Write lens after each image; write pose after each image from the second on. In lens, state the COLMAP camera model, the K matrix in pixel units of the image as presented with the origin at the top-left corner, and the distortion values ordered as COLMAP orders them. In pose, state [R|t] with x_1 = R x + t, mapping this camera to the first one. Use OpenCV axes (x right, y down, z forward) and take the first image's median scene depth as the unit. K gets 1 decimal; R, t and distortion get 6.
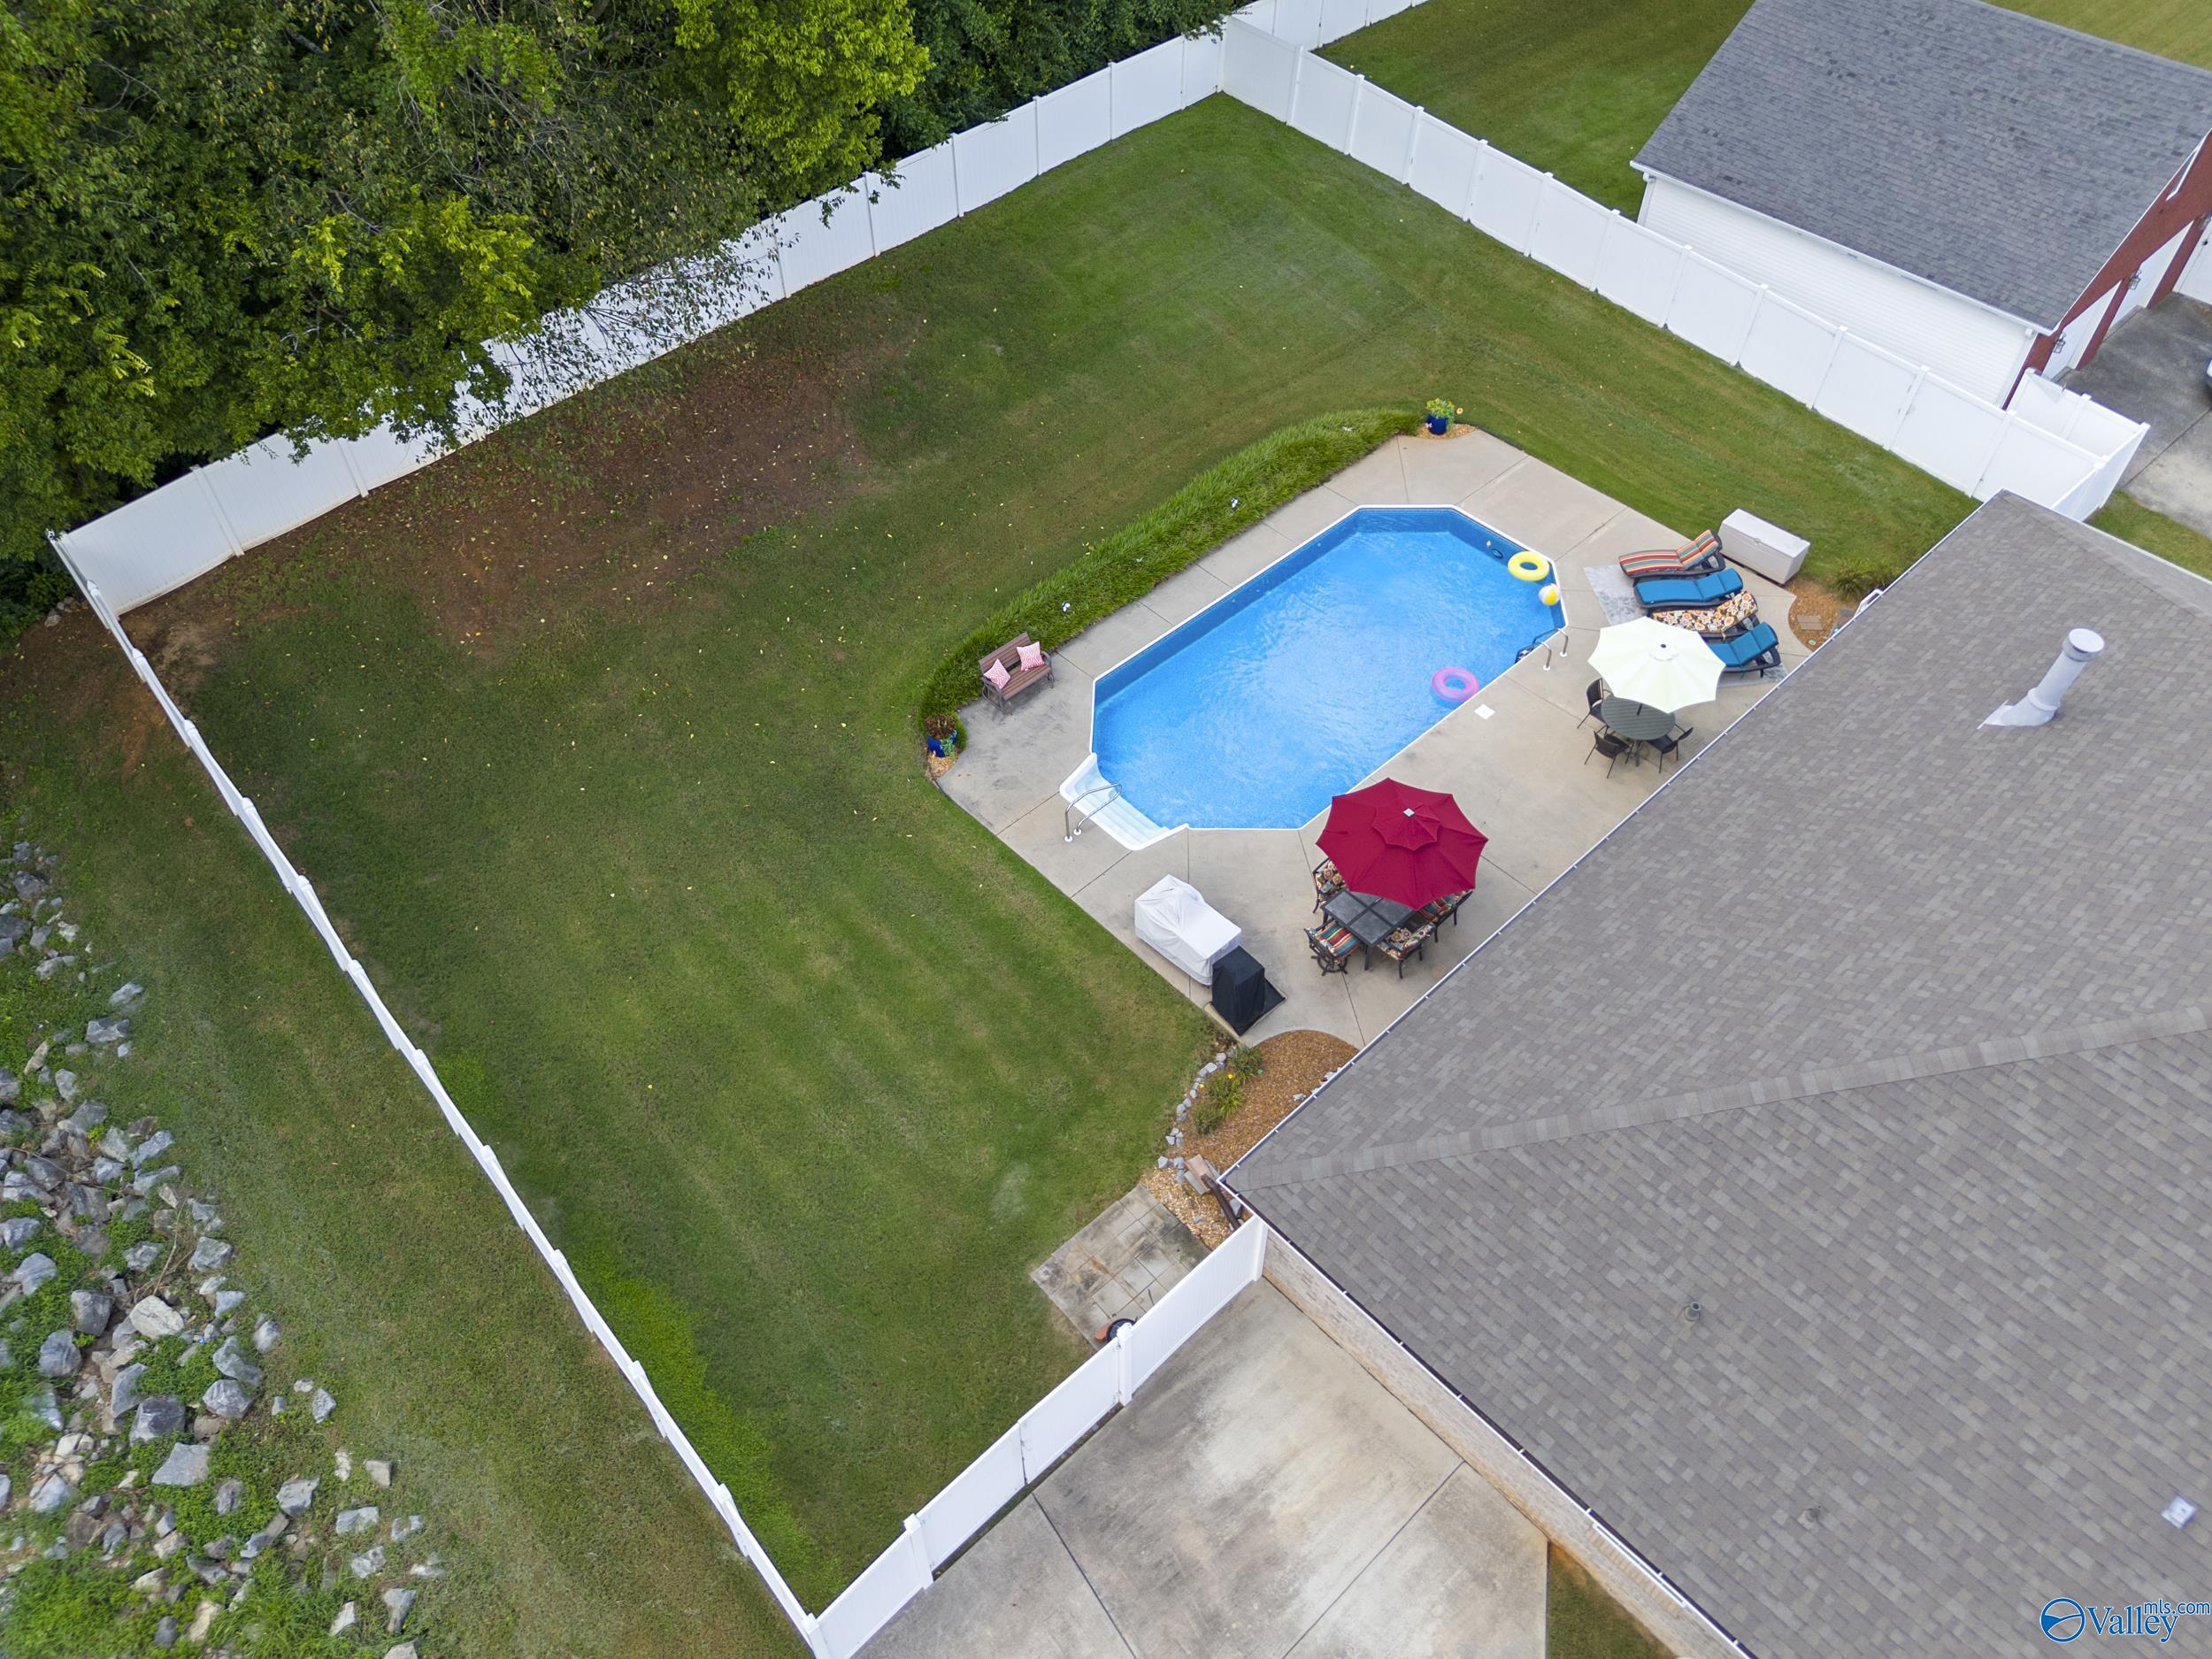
lens RADIAL K [[1636.2, 0, 1119.1], [0, 1636.2, 837.3], [0, 0, 1]] dist [0.064001, -0.049188]
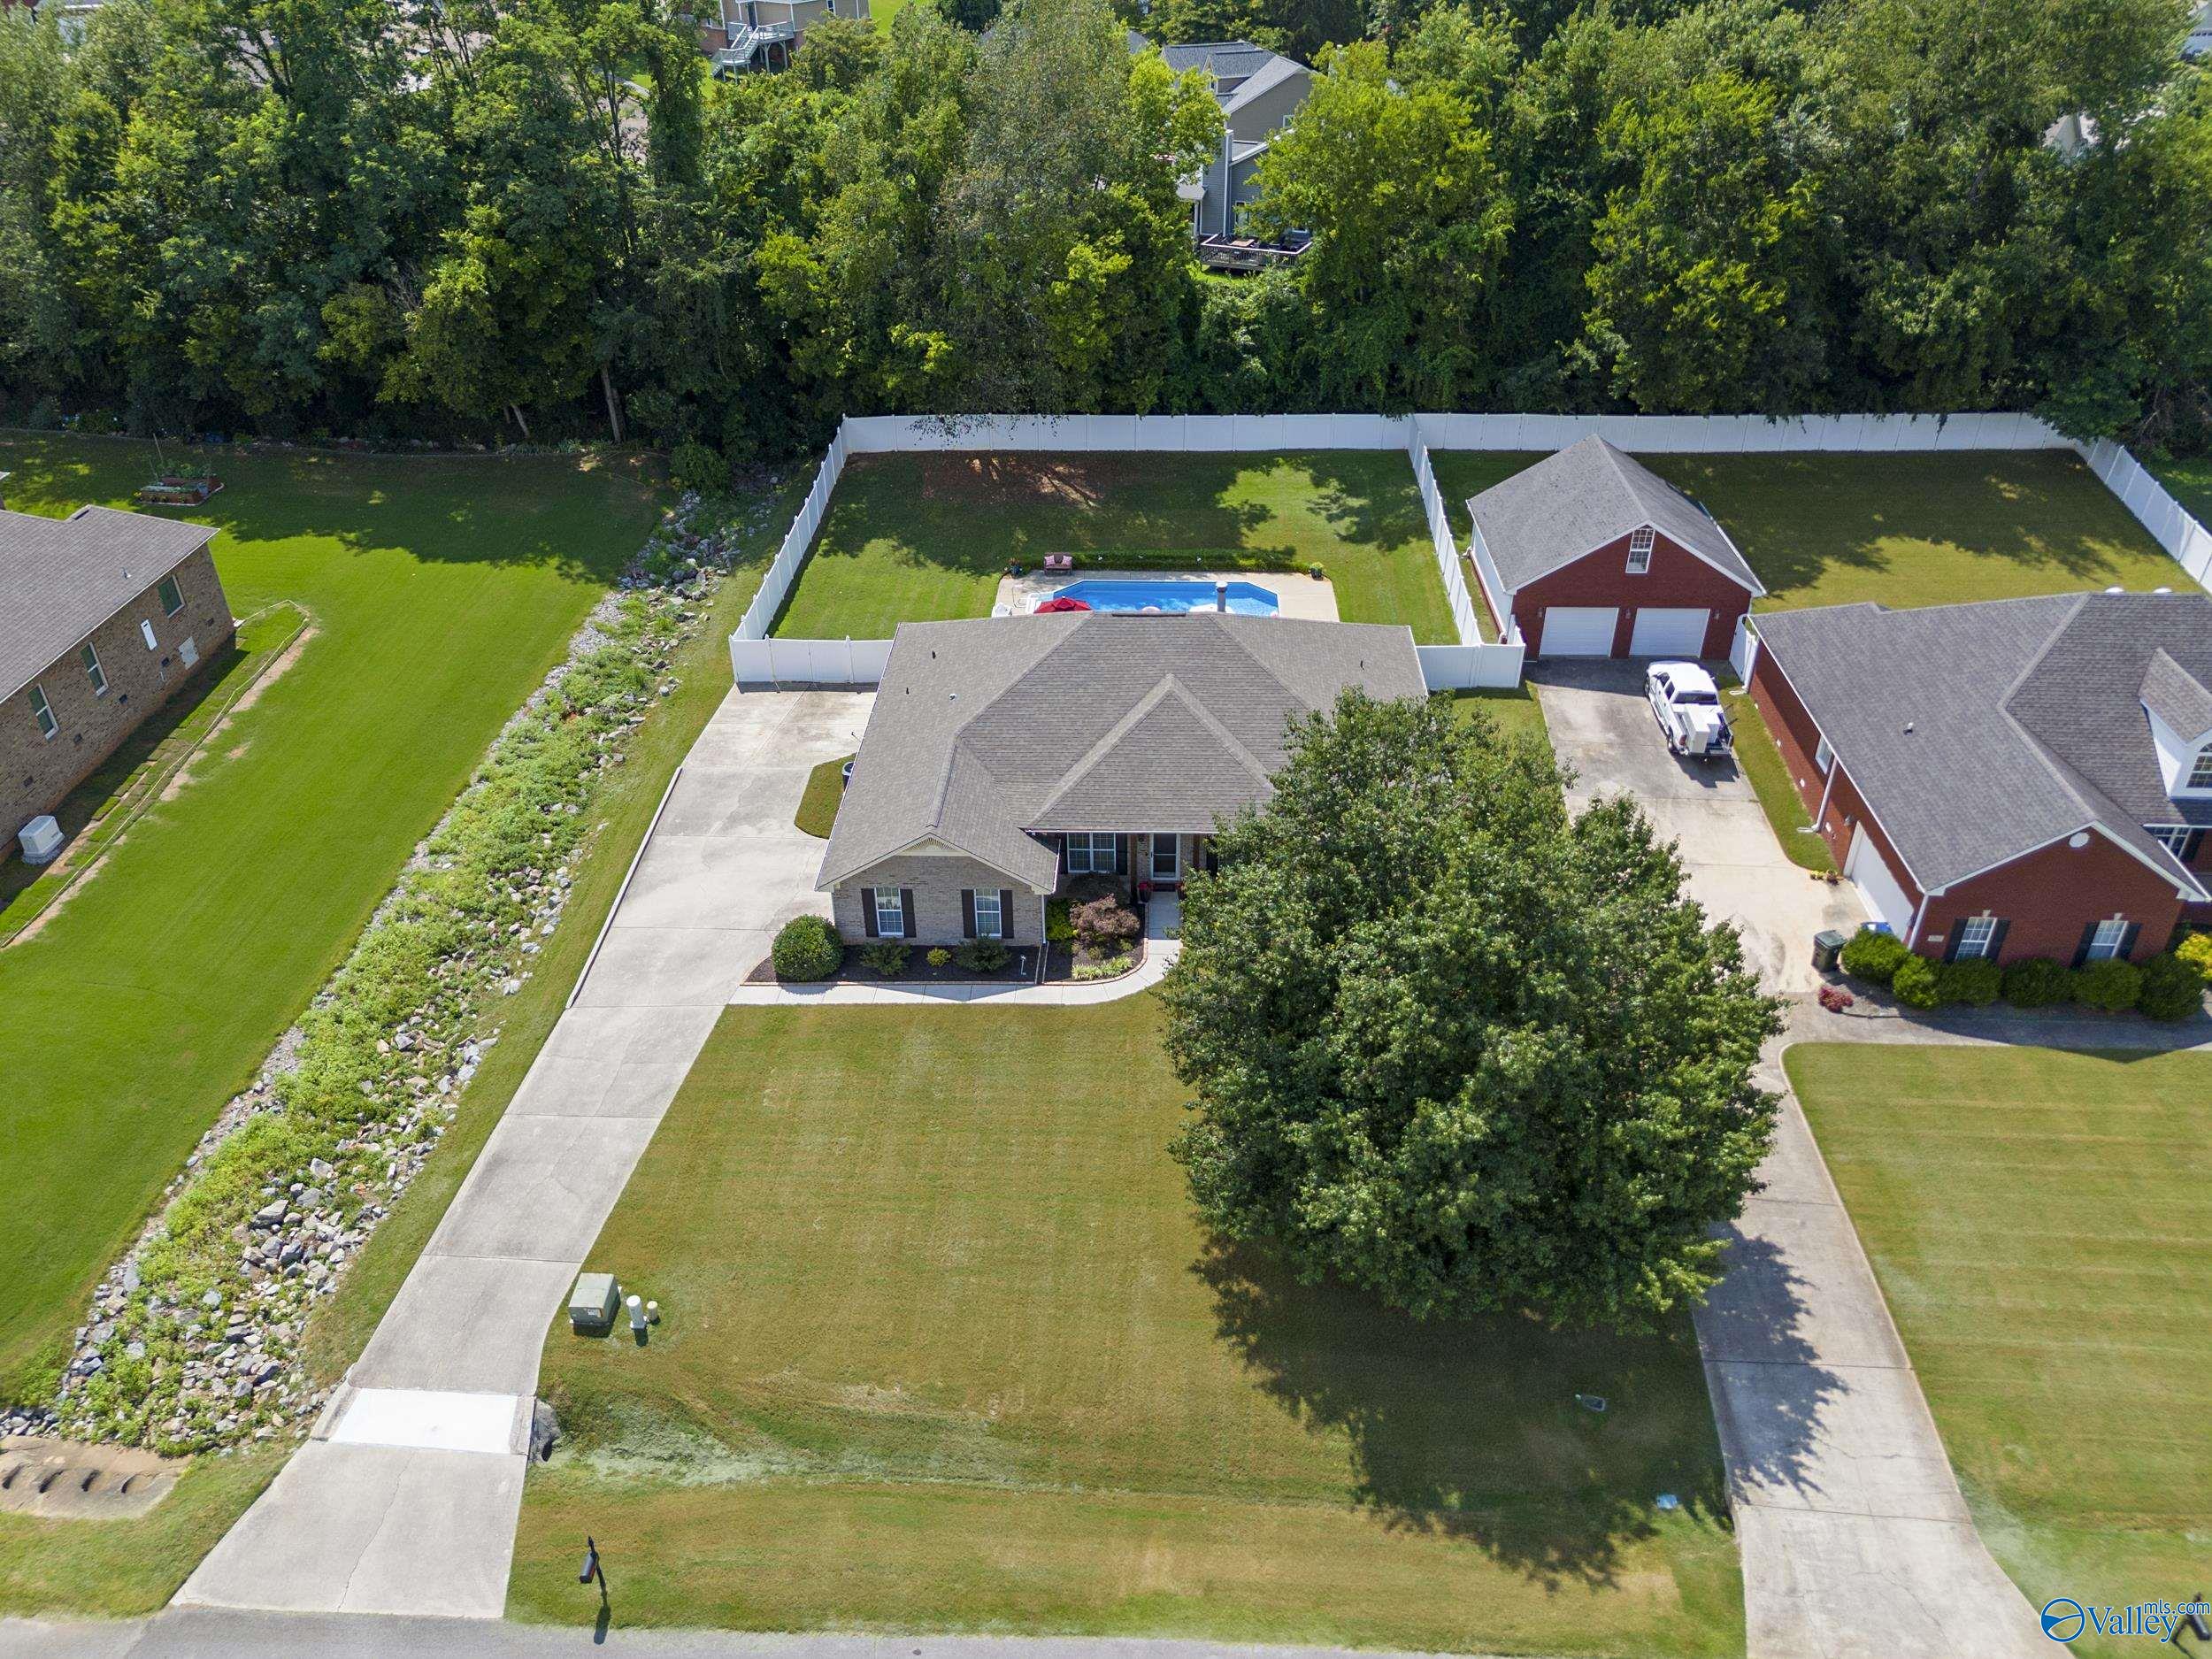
lens RADIAL K [[1636.2, 0, 1119.1], [0, 1636.2, 837.3], [0, 0, 1]] dist [0.064001, -0.049188]
pose [[0.700678, 0.387976, -0.598769, 2.016870], [-0.532347, 0.843045, -0.076695, 0.477074], [0.475034, 0.372491, 0.797241, -0.977063]]
